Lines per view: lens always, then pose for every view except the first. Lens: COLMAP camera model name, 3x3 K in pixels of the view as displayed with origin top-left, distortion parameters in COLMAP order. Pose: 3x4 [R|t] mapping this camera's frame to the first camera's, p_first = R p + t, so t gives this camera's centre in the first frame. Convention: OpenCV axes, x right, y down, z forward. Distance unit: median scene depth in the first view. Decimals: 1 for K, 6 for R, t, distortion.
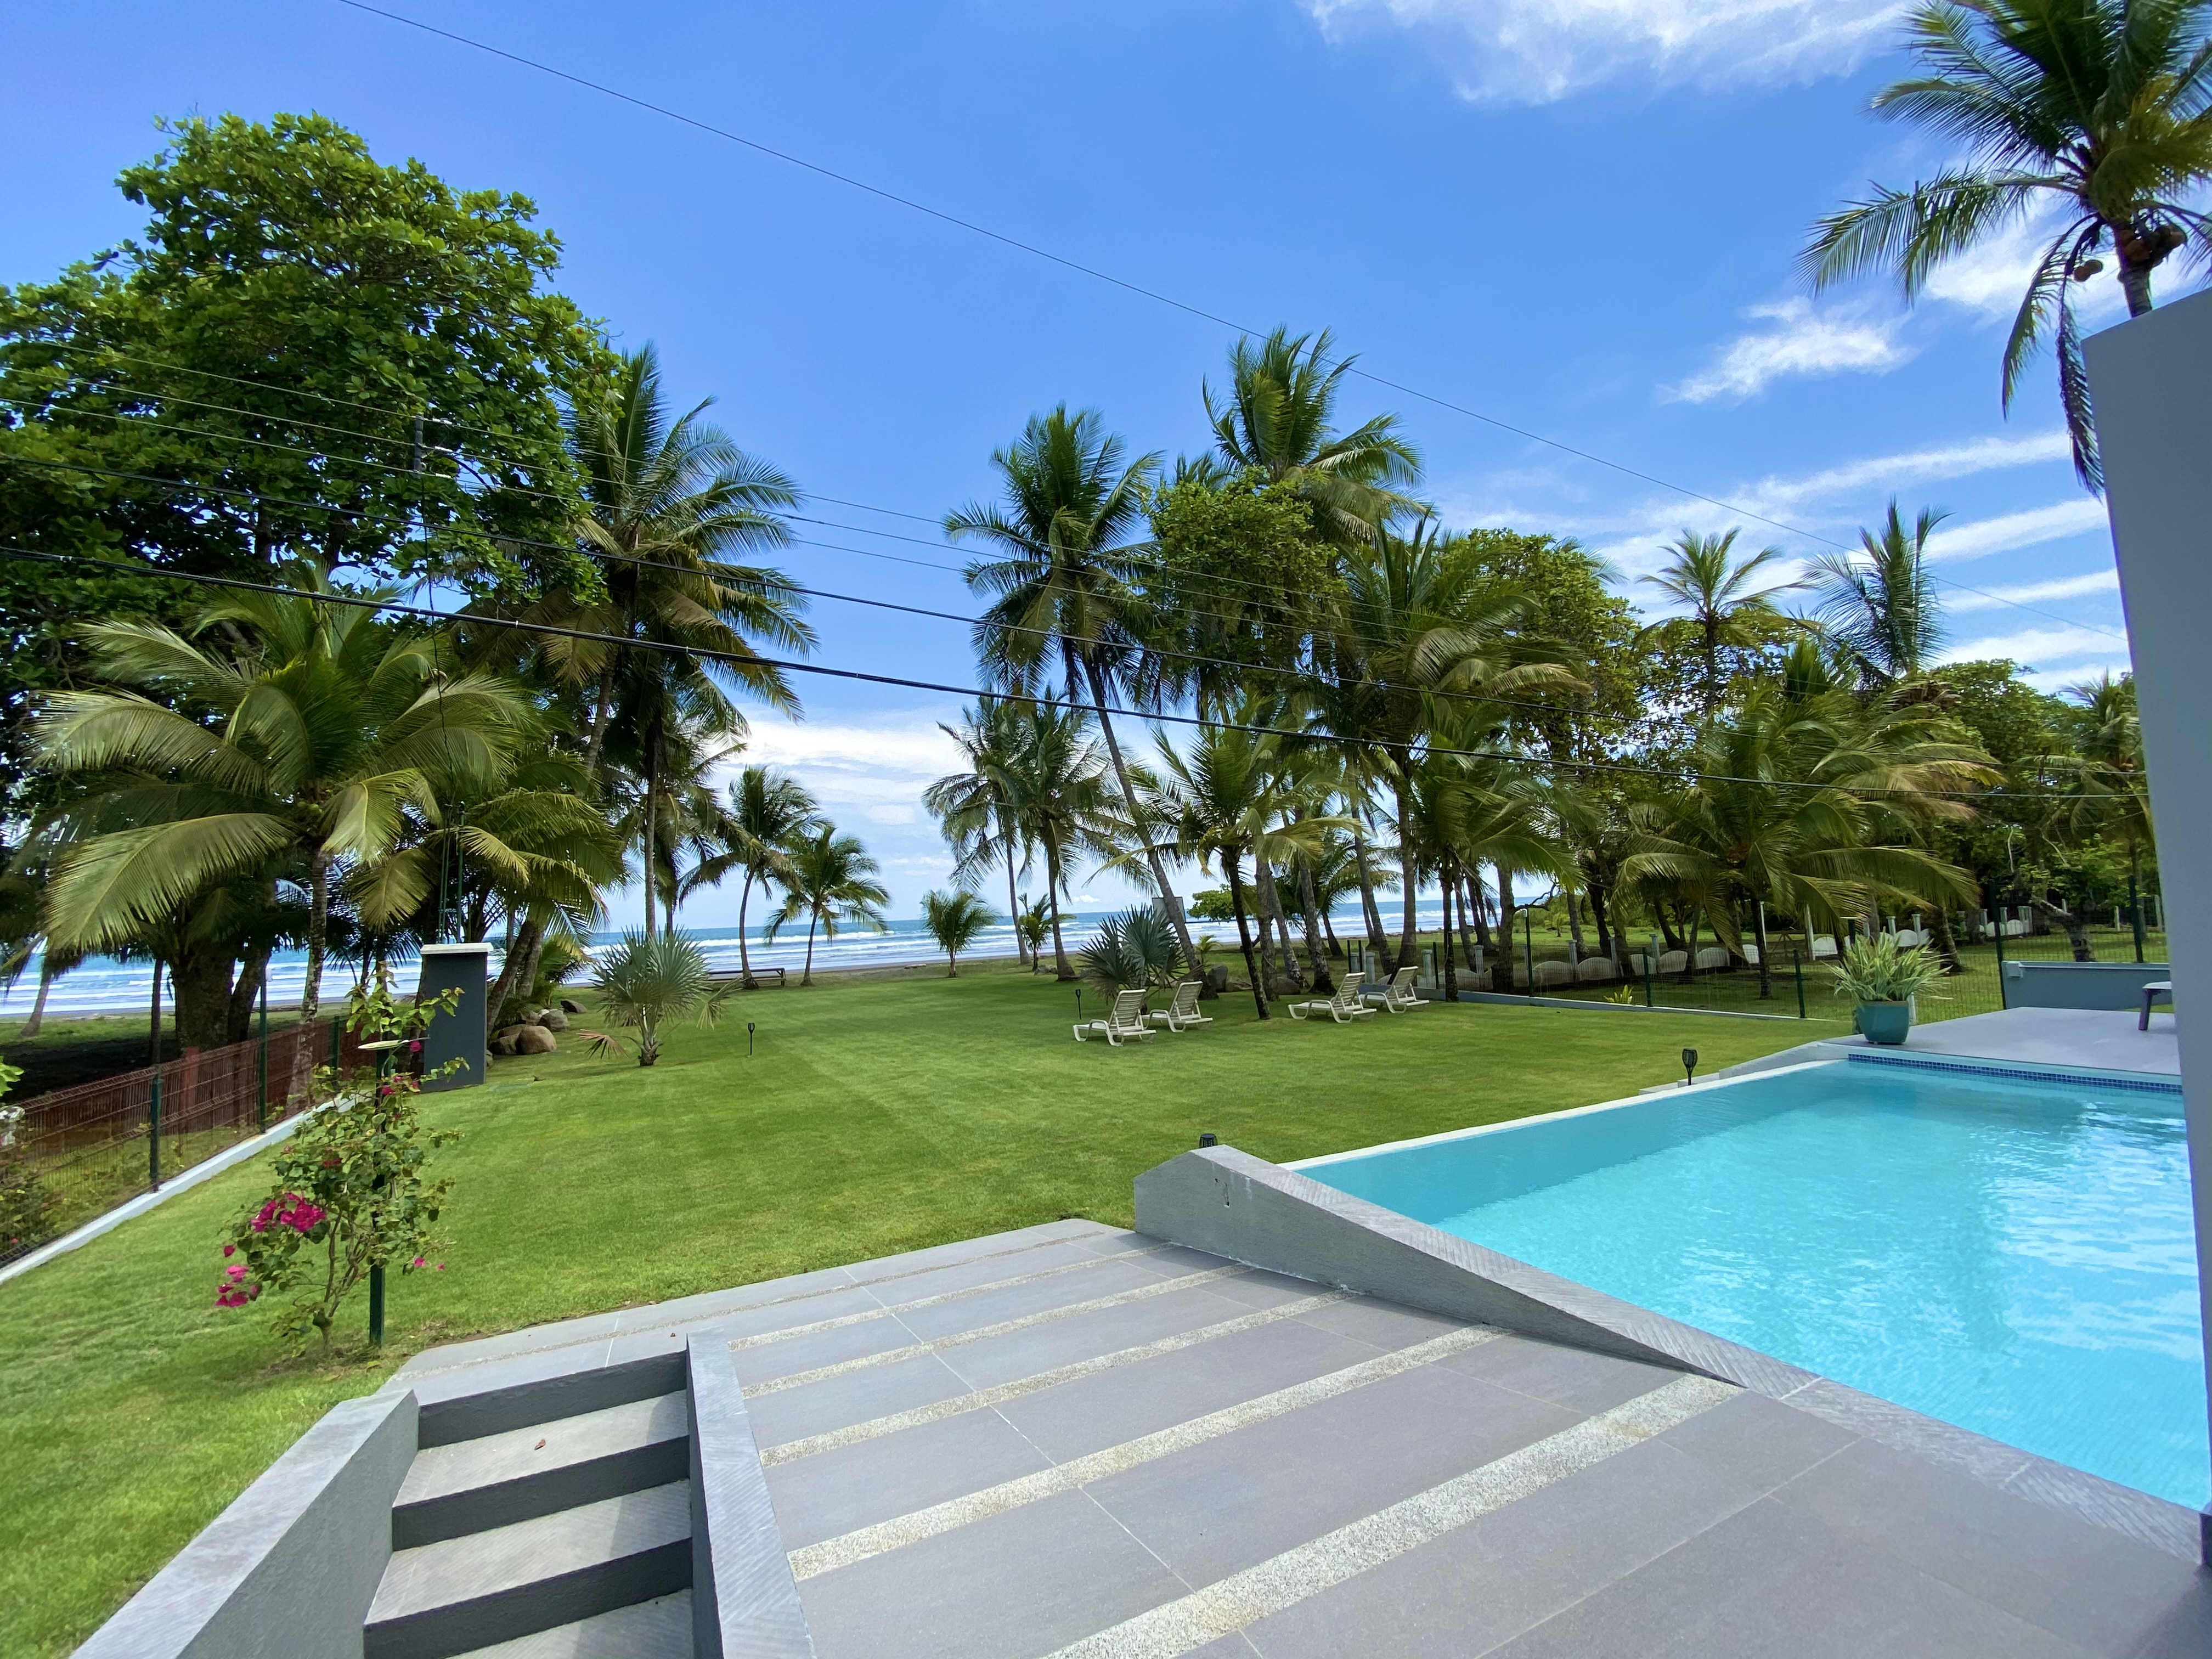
lens RADIAL K [[898.6, 0, 1102.2], [0, 898.6, 835.0], [0, 0, 1]] dist [0.028234, -0.023348]
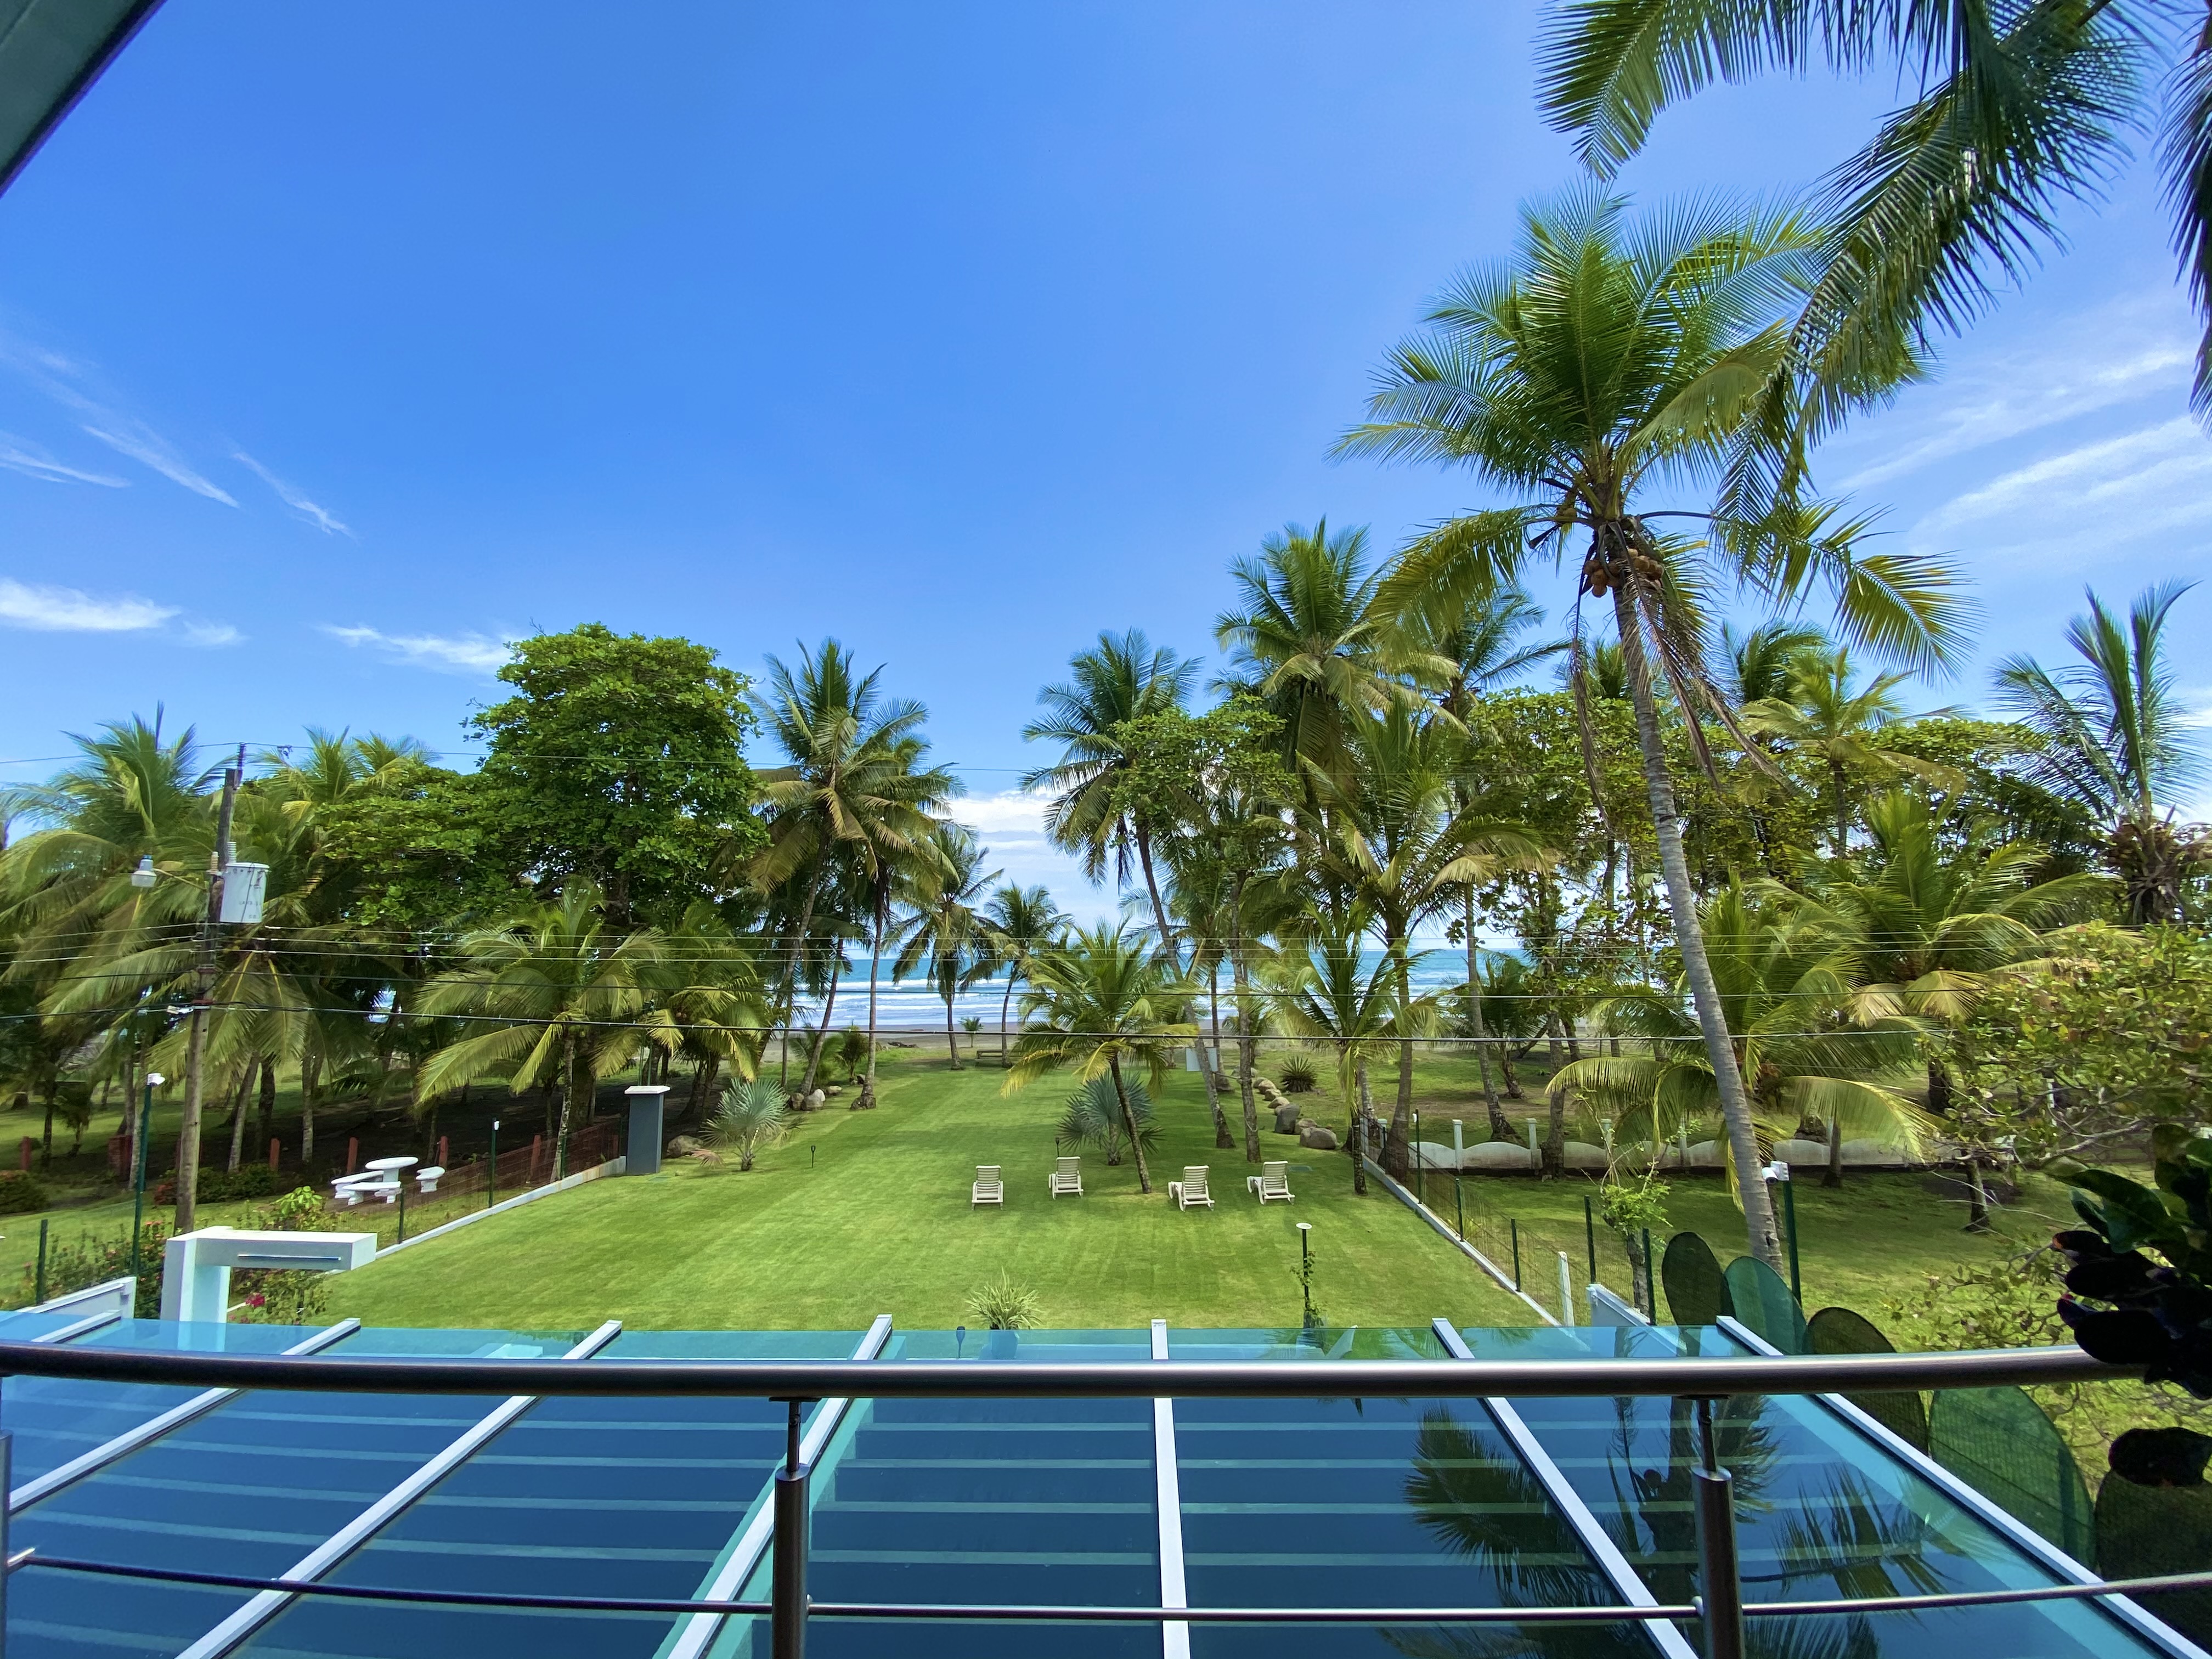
lens RADIAL K [[898.6, 0, 1102.2], [0, 898.6, 835.0], [0, 0, 1]] dist [0.028234, -0.023348]
pose [[0.882174, -0.036463, -0.469509, 0.492394], [0.020661, 0.999035, -0.038767, -0.153818], [0.470470, 0.024499, 0.882076, -0.056610]]
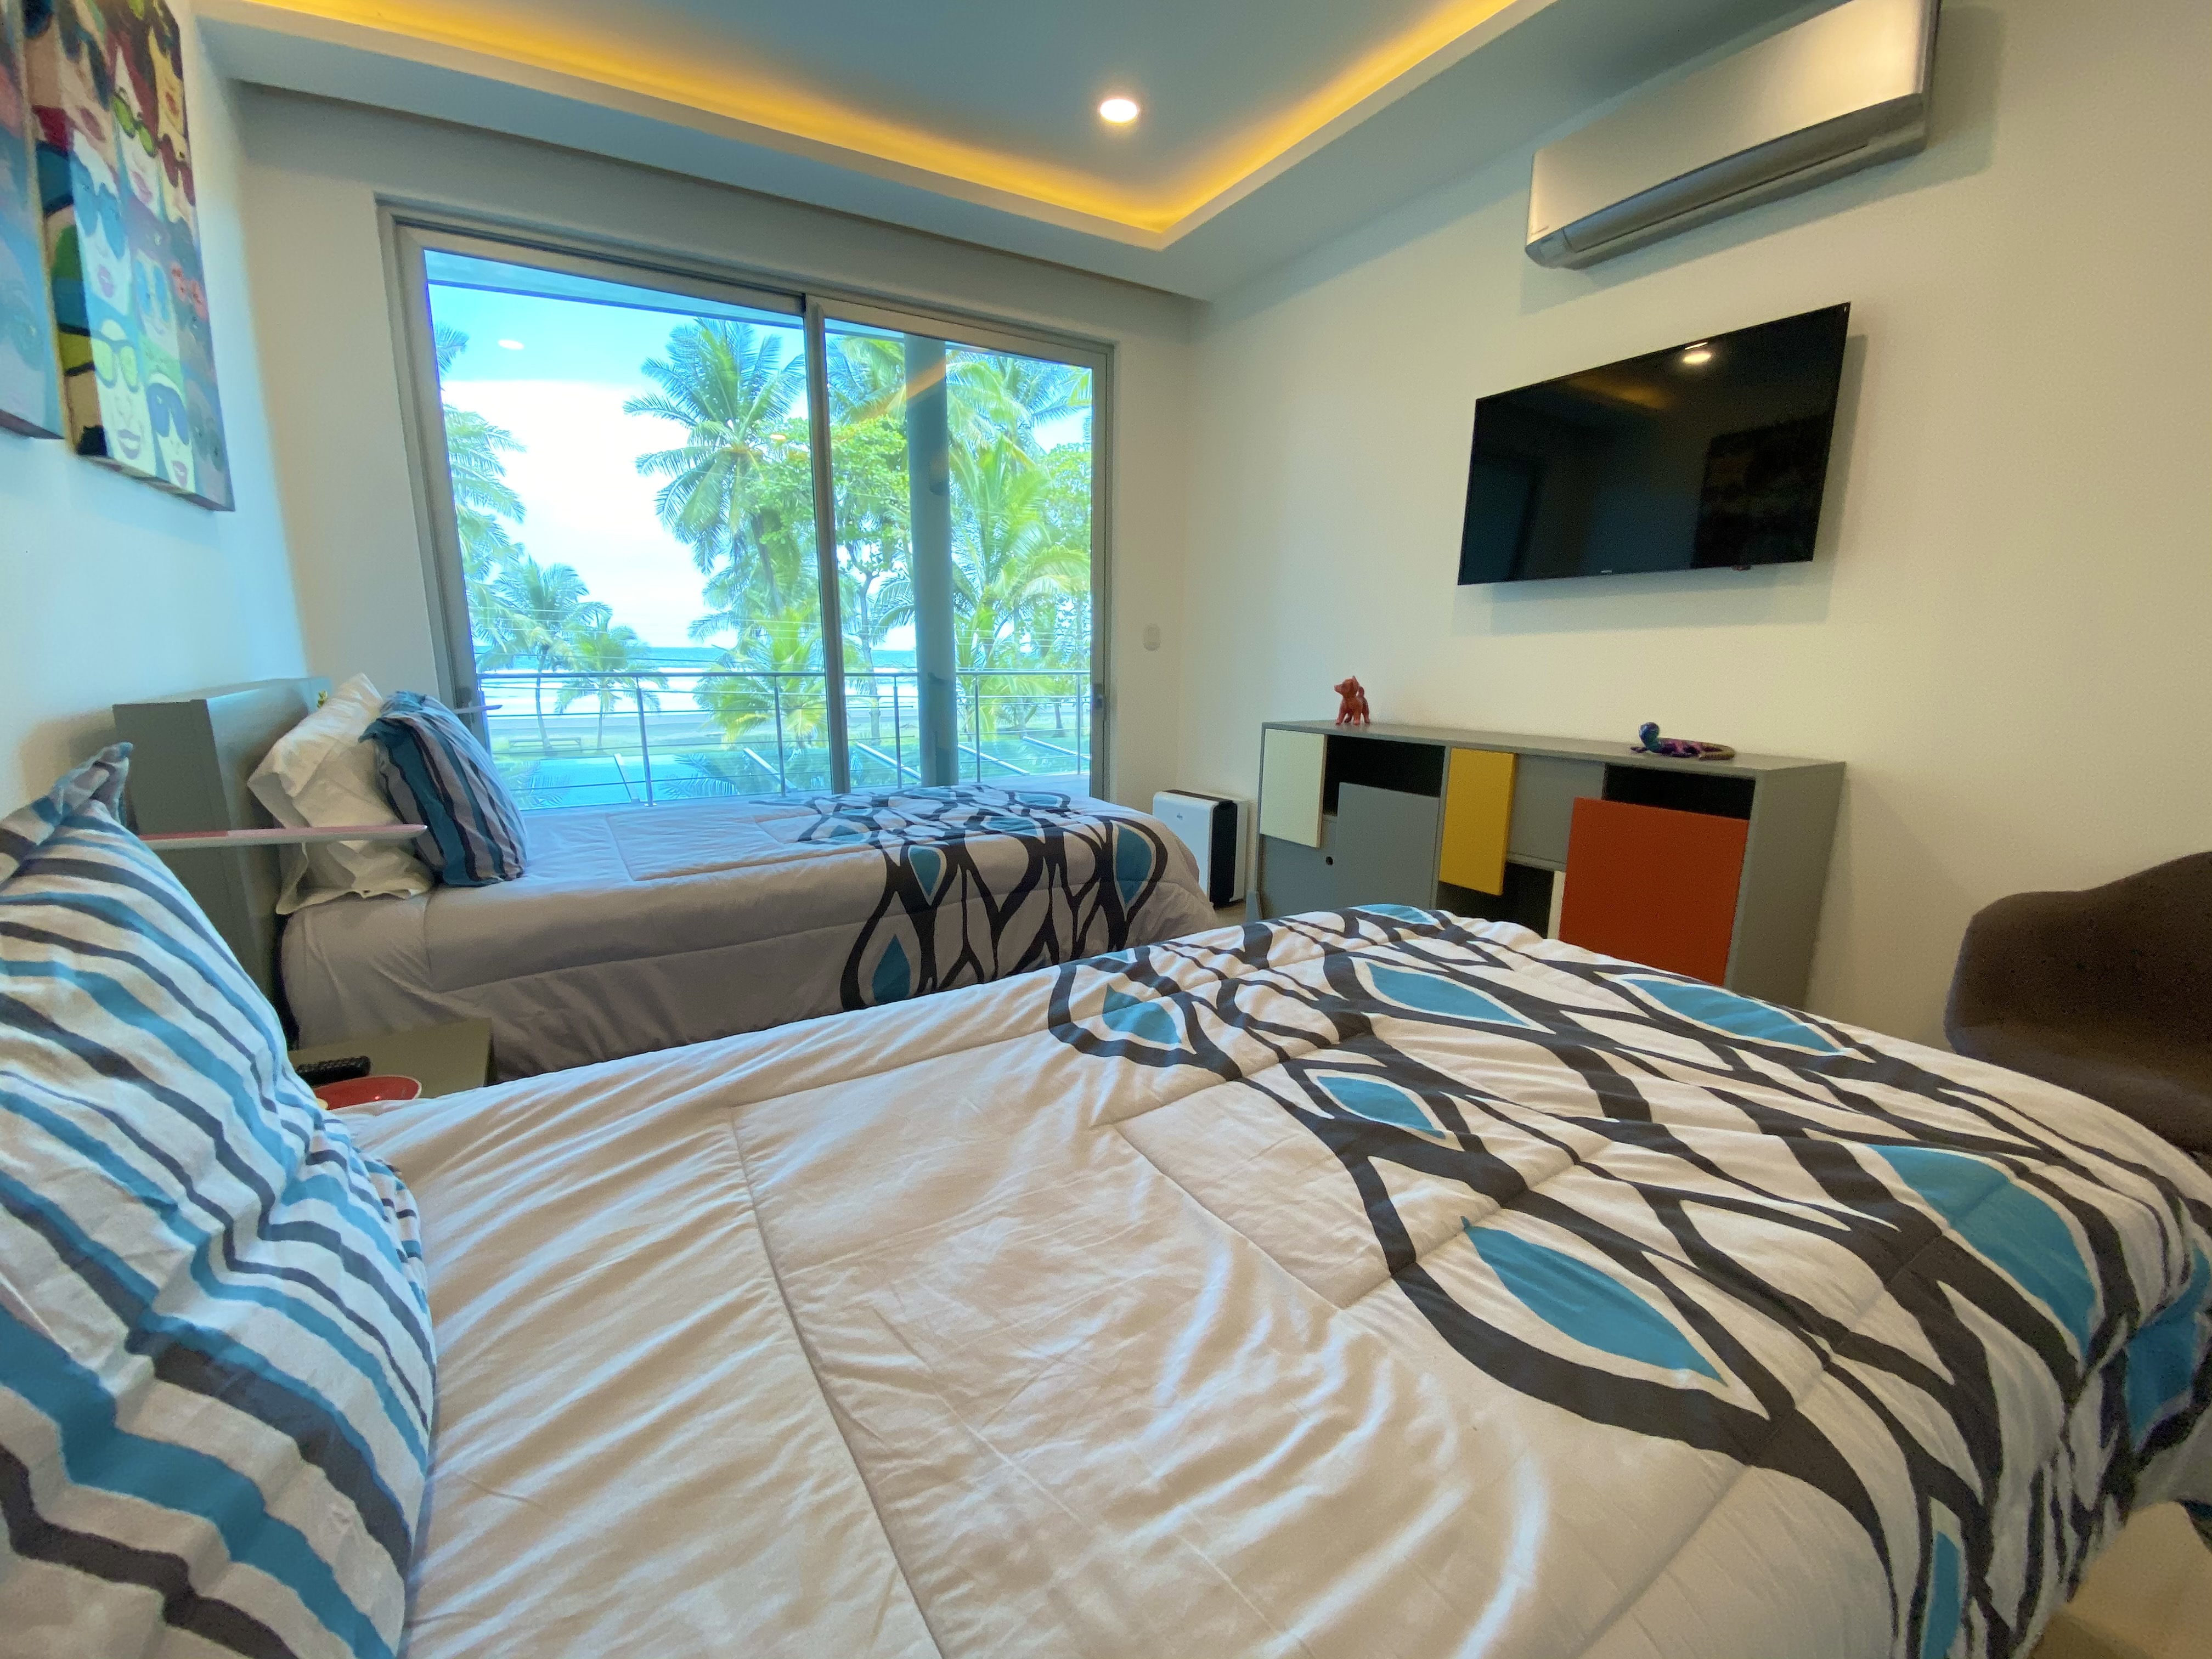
lens RADIAL K [[898.6, 0, 1102.2], [0, 898.6, 835.0], [0, 0, 1]] dist [0.028234, -0.023348]
pose [[0.995295, 0.023881, 0.093906, 0.362057], [-0.048975, 0.960231, 0.274878, -0.157420], [-0.083607, -0.278183, 0.956882, -0.383431]]
